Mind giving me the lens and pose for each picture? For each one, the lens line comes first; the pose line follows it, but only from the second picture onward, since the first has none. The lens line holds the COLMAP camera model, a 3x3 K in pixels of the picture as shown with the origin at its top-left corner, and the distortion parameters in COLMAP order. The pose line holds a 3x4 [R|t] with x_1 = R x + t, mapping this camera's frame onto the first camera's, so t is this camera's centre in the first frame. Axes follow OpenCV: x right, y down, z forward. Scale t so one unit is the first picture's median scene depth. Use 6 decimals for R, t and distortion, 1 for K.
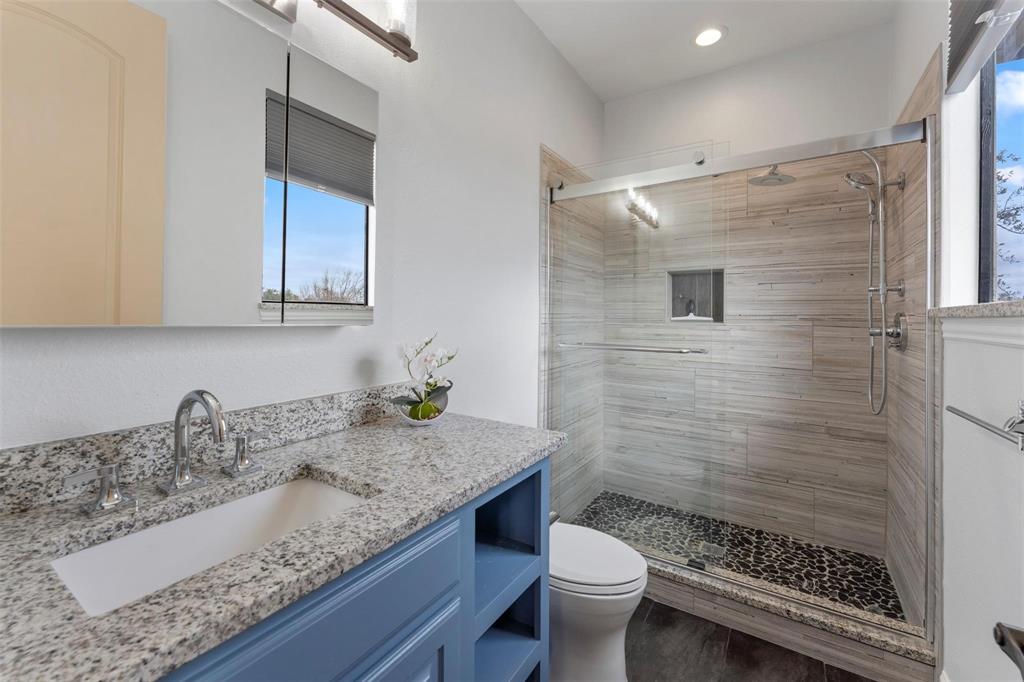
lens RADIAL K [[424.4, 0, 513.9], [0, 424.4, 313.5], [0, 0, 1]] dist [0.001062, 0.000080]
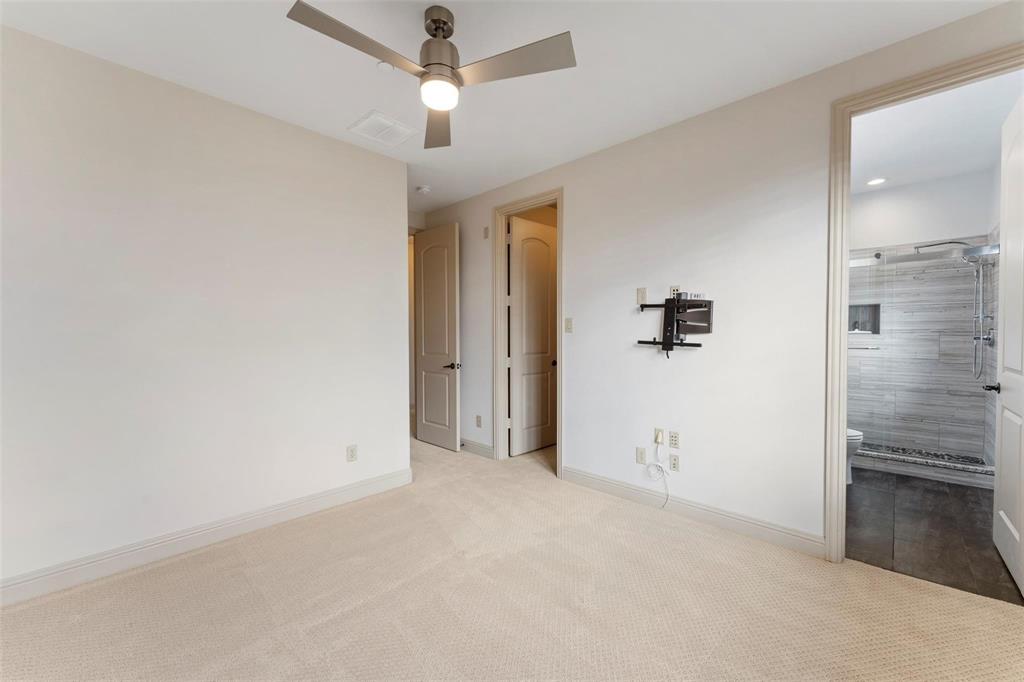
lens RADIAL K [[410.1, 0, 512.0], [0, 410.1, 341.0], [0, 0, 1]] dist [0.000586, 0.000166]
pose [[0.983995, -0.008366, -0.177999, -0.783271], [0.012722, 0.999646, 0.023347, -0.010738], [0.177741, -0.025237, 0.983754, -1.053821]]
